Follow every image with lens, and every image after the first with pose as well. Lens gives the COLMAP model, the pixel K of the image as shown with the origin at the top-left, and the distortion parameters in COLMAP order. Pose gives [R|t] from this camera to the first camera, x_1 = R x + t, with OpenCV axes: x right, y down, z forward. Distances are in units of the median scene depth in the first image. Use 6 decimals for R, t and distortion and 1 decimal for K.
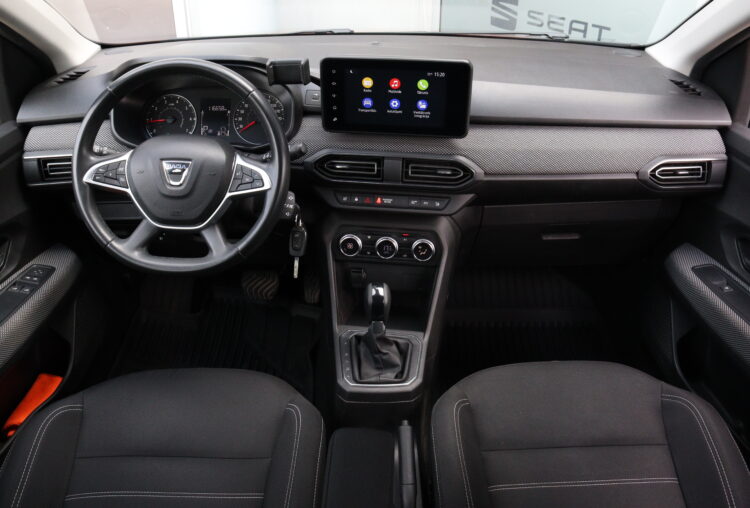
lens RADIAL K [[621.3, 0, 378.1], [0, 621.3, 246.9], [0, 0, 1]] dist [-0.159145, 0.127657]
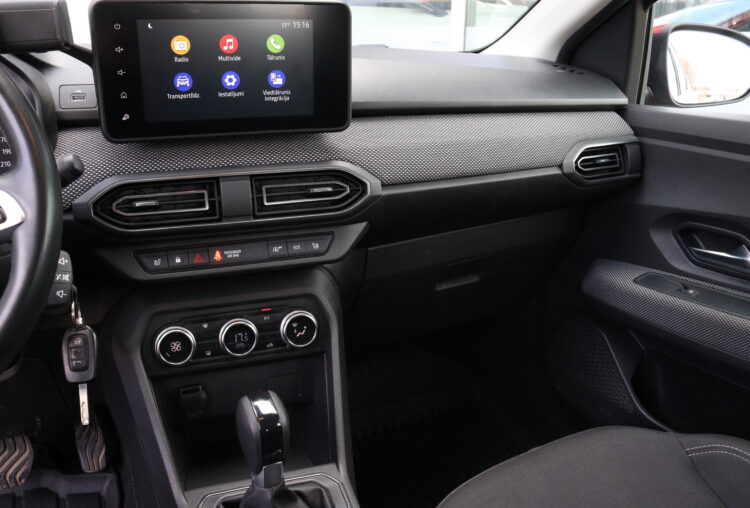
lens RADIAL K [[621.3, 0, 373.5], [0, 621.3, 245.4], [0, 0, 1]] dist [-0.159145, 0.127657]
pose [[0.894991, -0.139942, 0.423564, -0.111896], [0.222643, 0.962930, -0.152300, 0.036198], [-0.386550, 0.230610, 0.892971, 0.432849]]
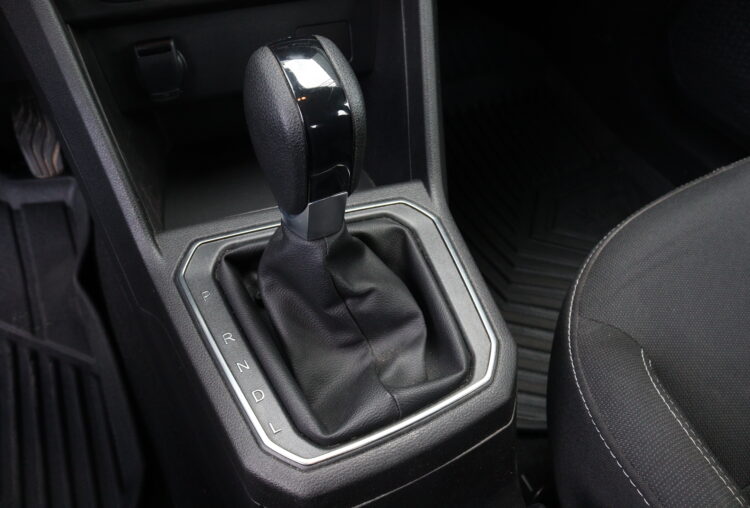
lens RADIAL K [[621.3, 0, 368.6], [0, 621.3, 243.0], [0, 0, 1]] dist [-0.159145, 0.127657]
pose [[0.901917, -0.300894, 0.309852, -0.065428], [0.197177, 0.925128, 0.324438, 0.056756], [-0.384274, -0.231520, 0.893718, 0.725694]]
